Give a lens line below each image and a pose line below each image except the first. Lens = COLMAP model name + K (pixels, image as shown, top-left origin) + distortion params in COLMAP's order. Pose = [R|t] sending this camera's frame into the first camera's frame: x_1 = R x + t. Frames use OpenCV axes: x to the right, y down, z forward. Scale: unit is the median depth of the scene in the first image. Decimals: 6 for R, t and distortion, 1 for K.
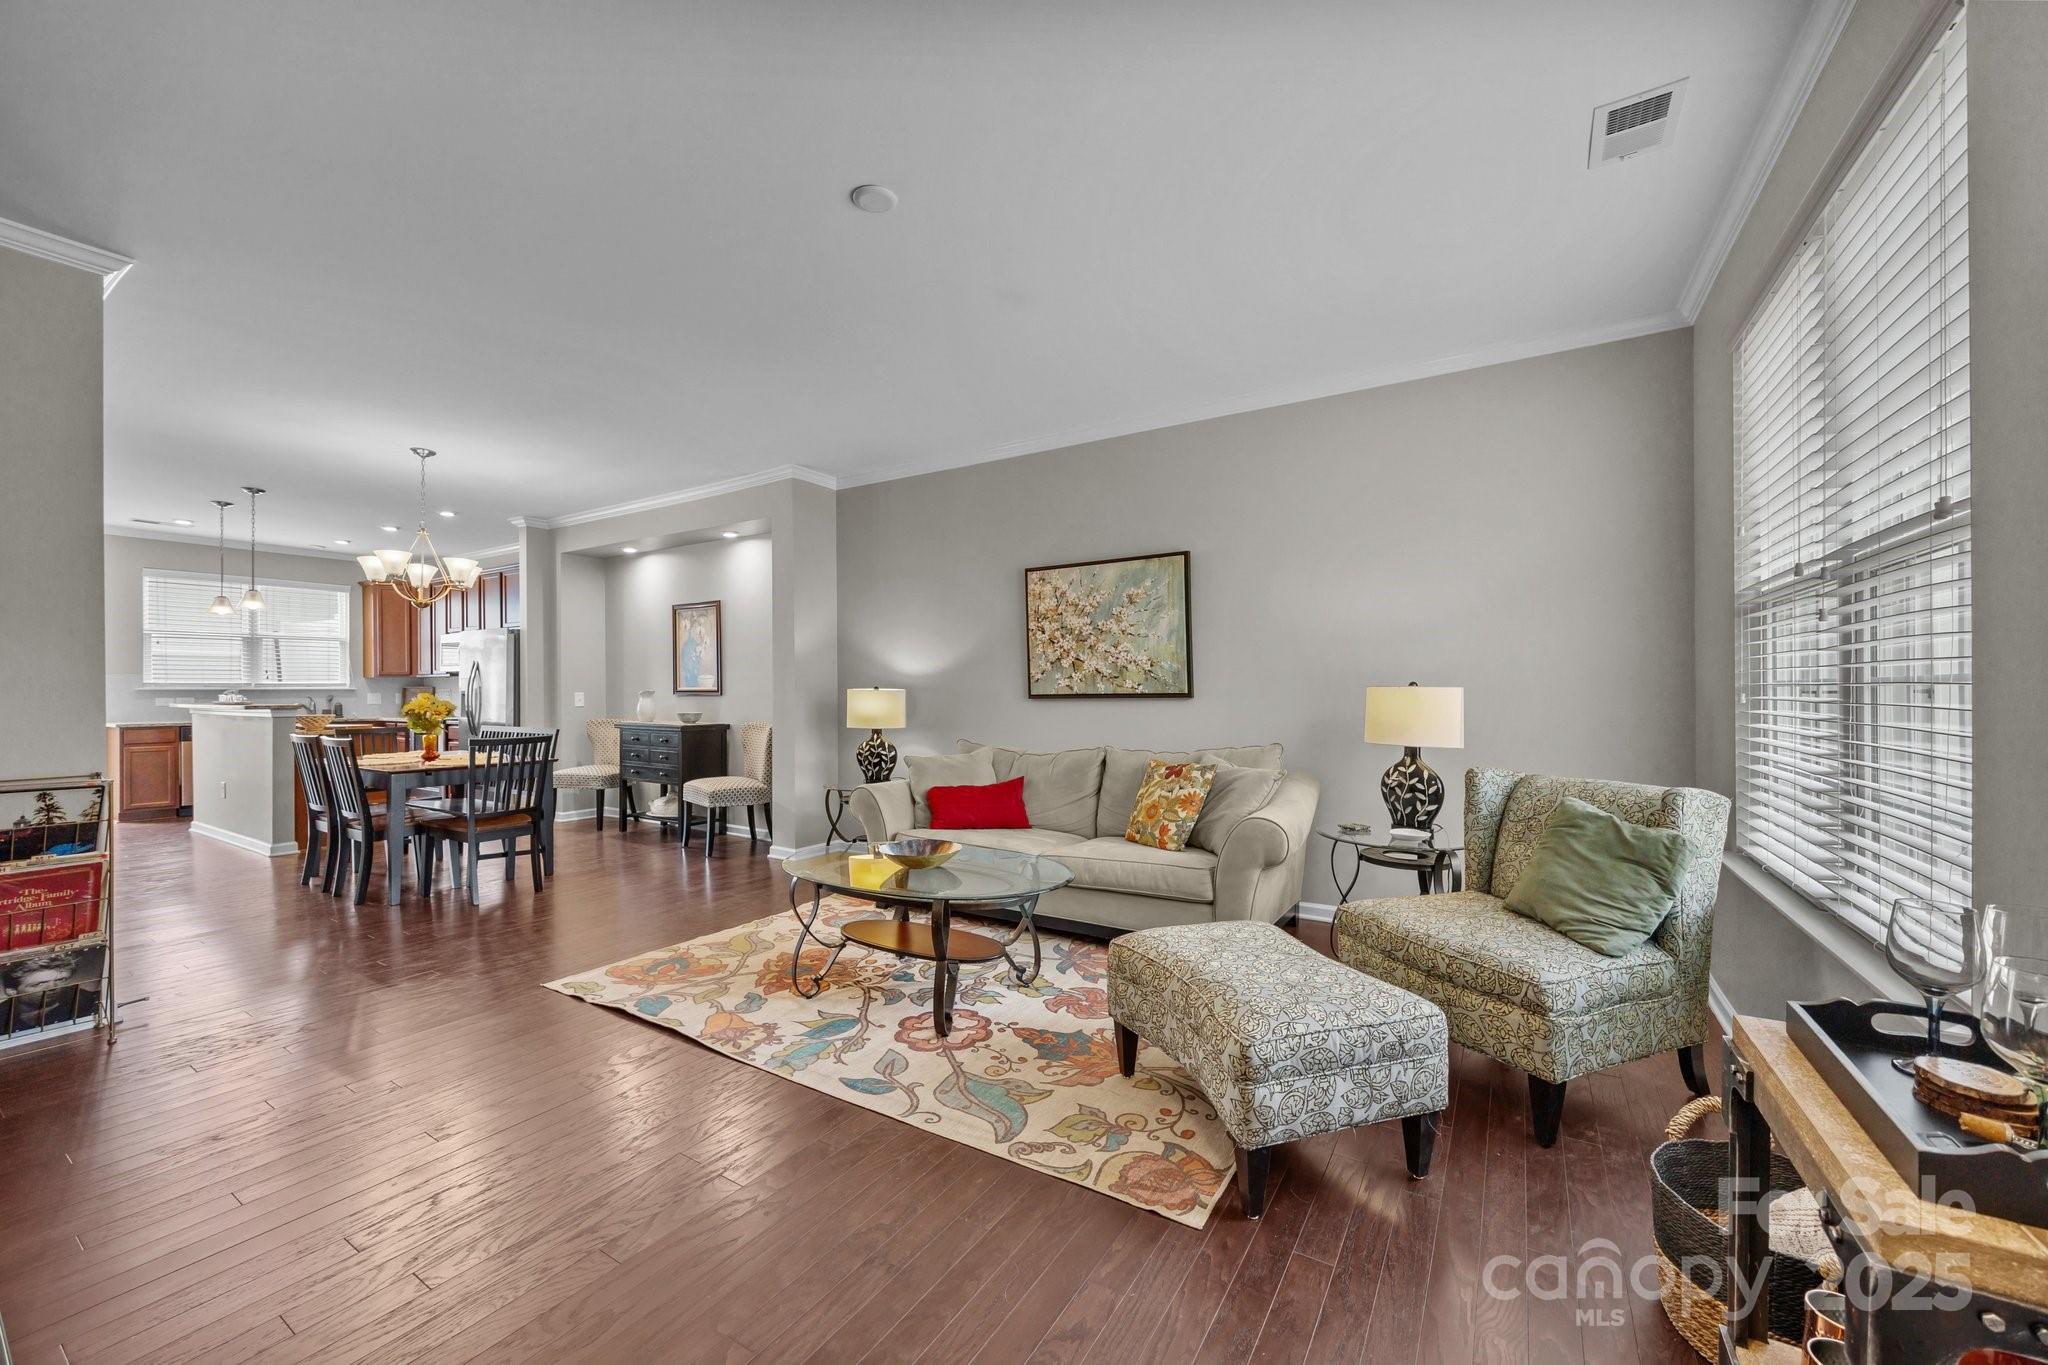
lens RADIAL K [[781.3, 0, 1026.5], [0, 781.3, 691.4], [0, 0, 1]] dist [-0.002975, 0.000675]
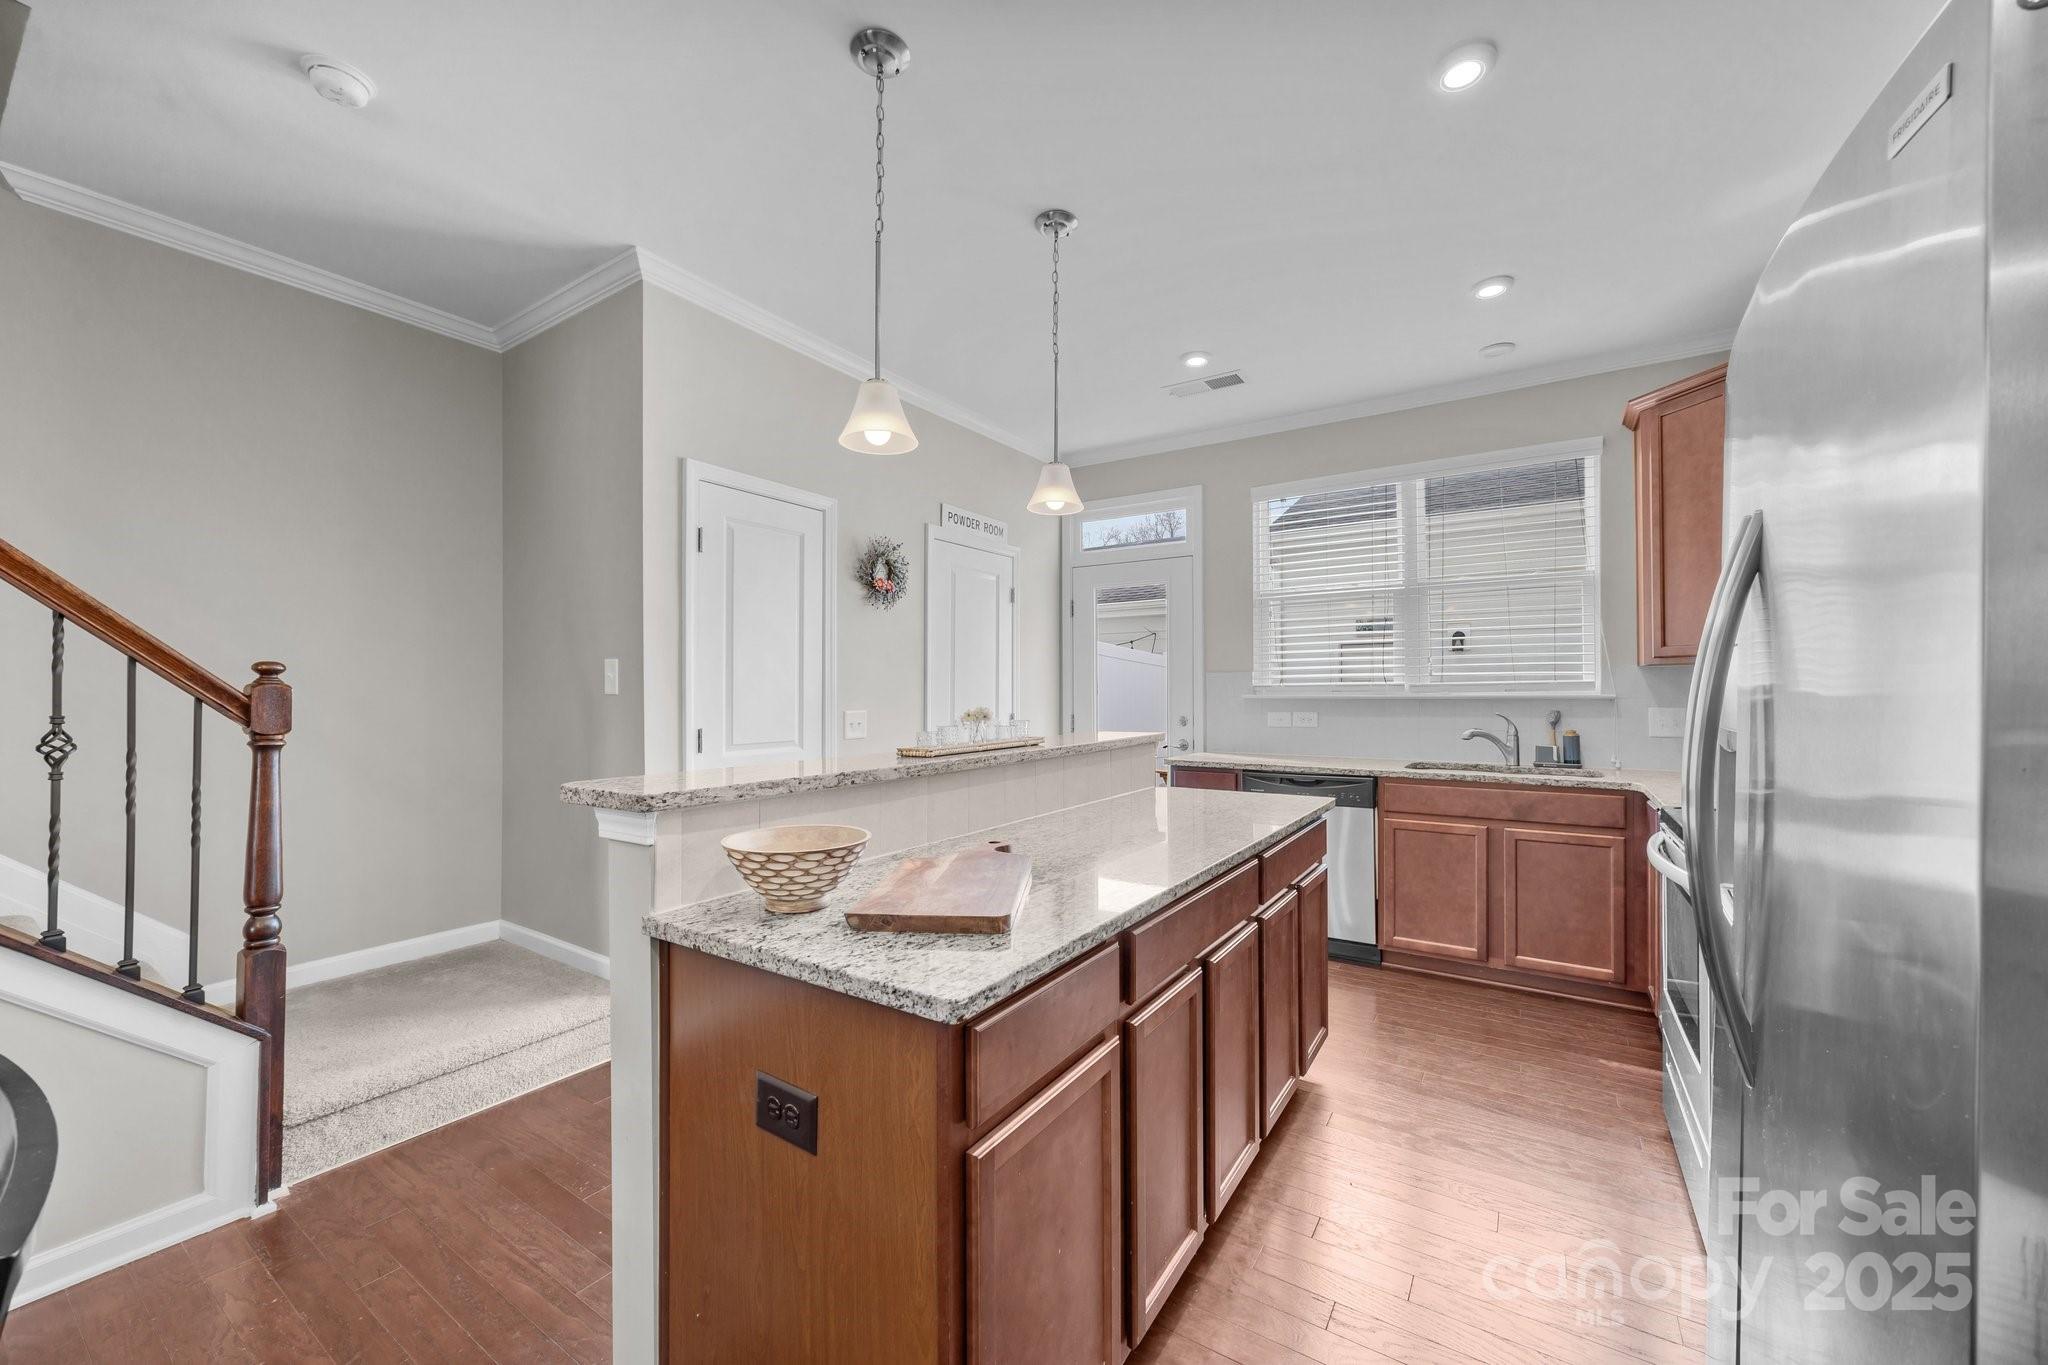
lens RADIAL K [[781.3, 0, 1029.5], [0, 781.3, 685.4], [0, 0, 1]] dist [-0.002975, 0.000675]
pose [[-0.027241, -0.005107, -0.999616, -0.866831], [0.000868, 0.999986, -0.005132, -0.013672], [0.999629, -0.001008, -0.027237, 1.345506]]
